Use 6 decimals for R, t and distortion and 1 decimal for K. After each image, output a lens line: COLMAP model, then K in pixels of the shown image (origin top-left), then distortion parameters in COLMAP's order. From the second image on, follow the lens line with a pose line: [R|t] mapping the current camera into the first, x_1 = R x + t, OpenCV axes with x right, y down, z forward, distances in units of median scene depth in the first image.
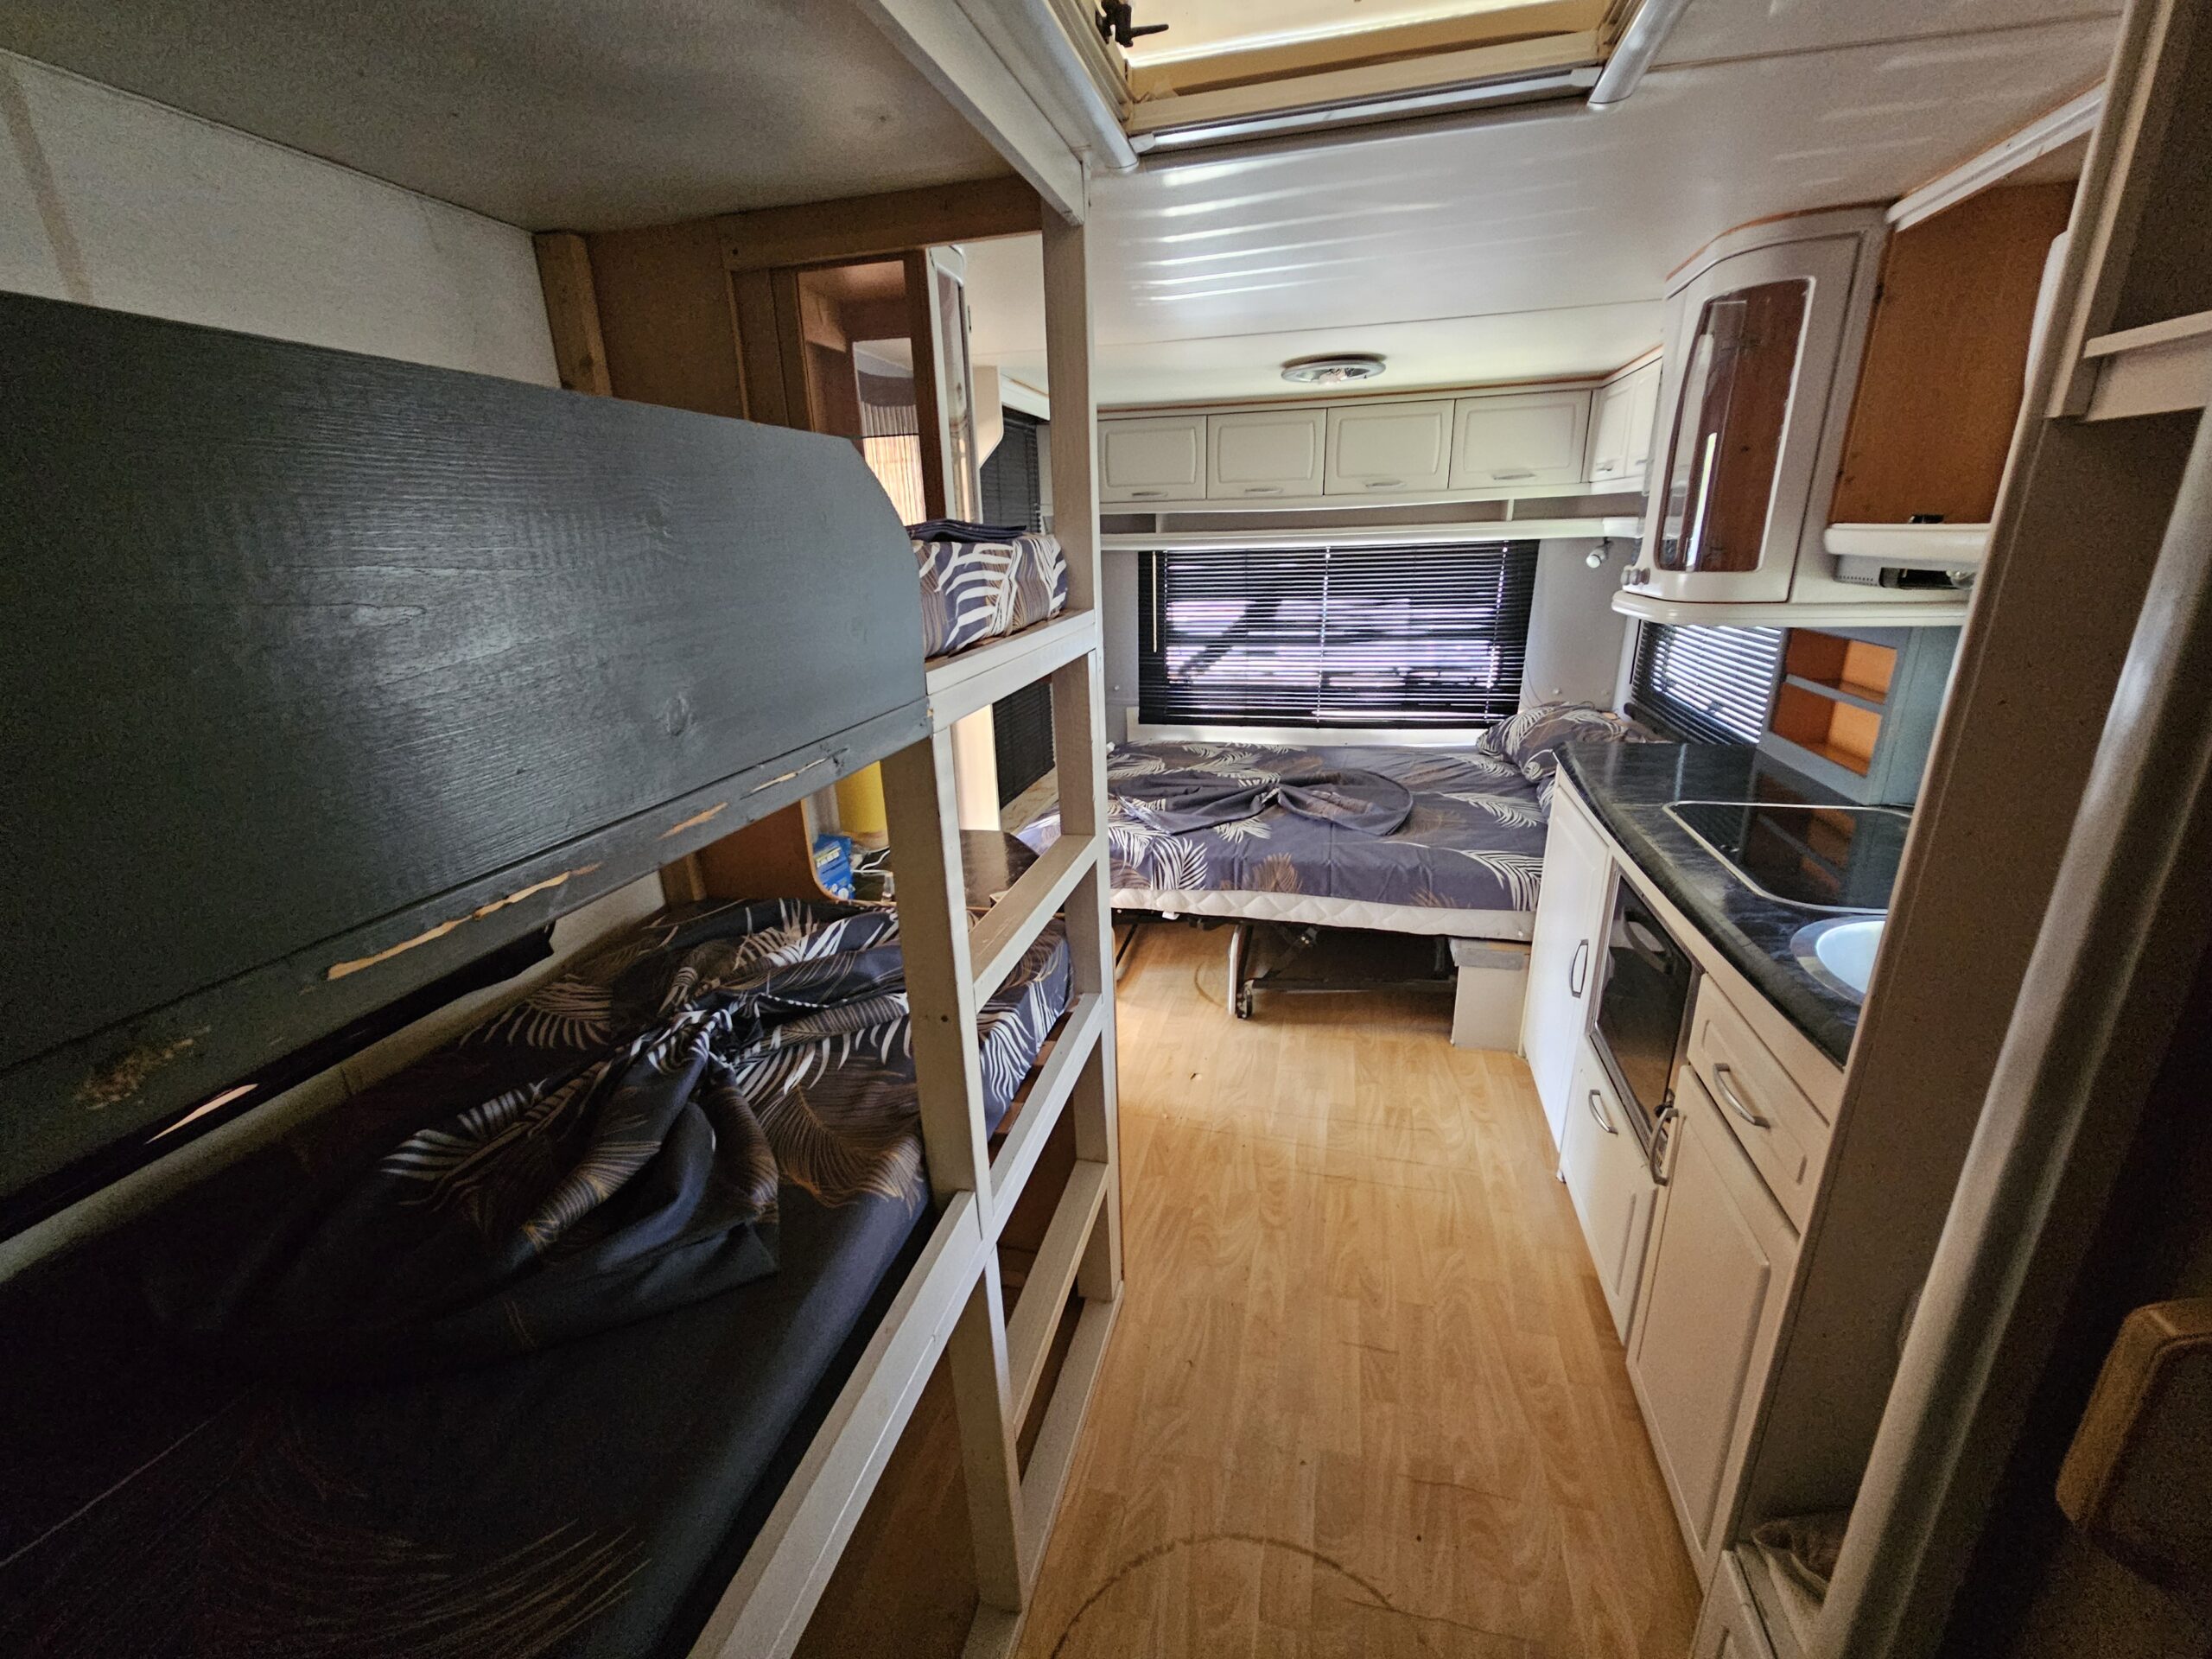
lens RADIAL K [[904.7, 0, 1101.0], [0, 904.7, 842.9], [0, 0, 1]] dist [-0.000408, -0.001120]
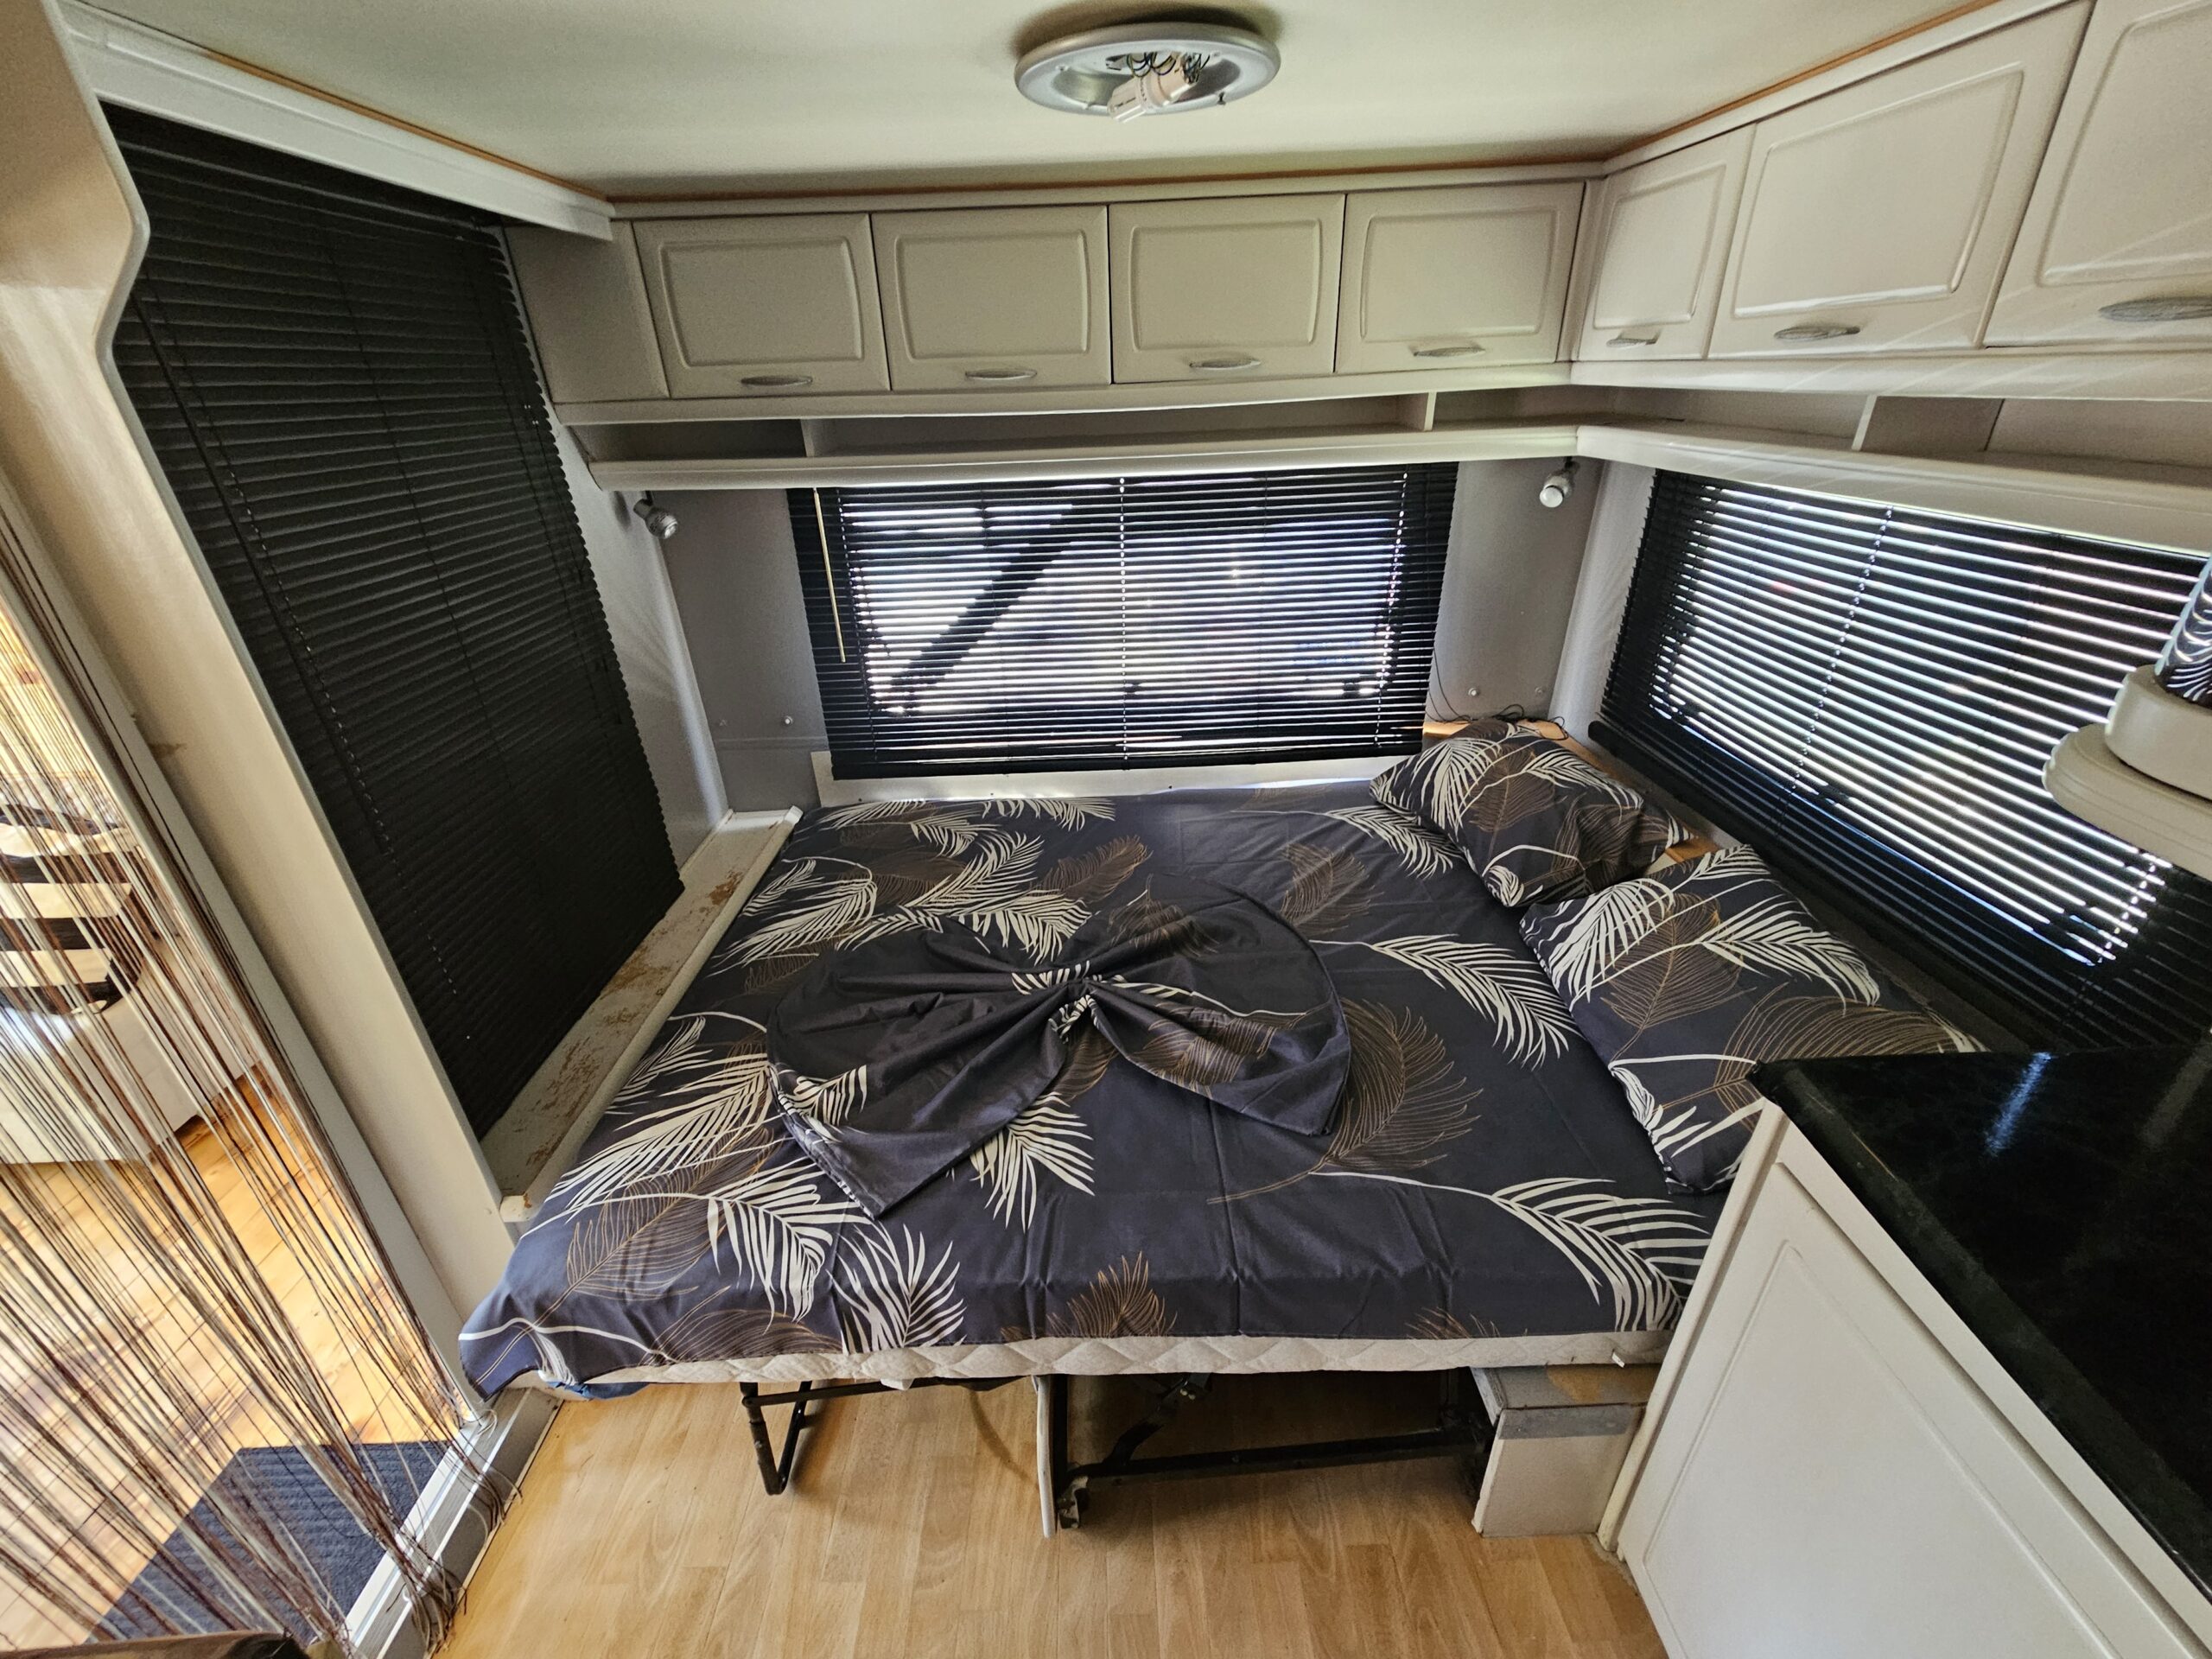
lens RADIAL K [[904.7, 0, 1101.0], [0, 904.7, 842.9], [0, 0, 1]] dist [-0.000408, -0.001120]
pose [[0.965413, -0.123114, 0.229830, 0.091632], [0.091204, 0.985267, 0.144674, -0.213592], [-0.244255, -0.118708, 0.962418, 0.498140]]
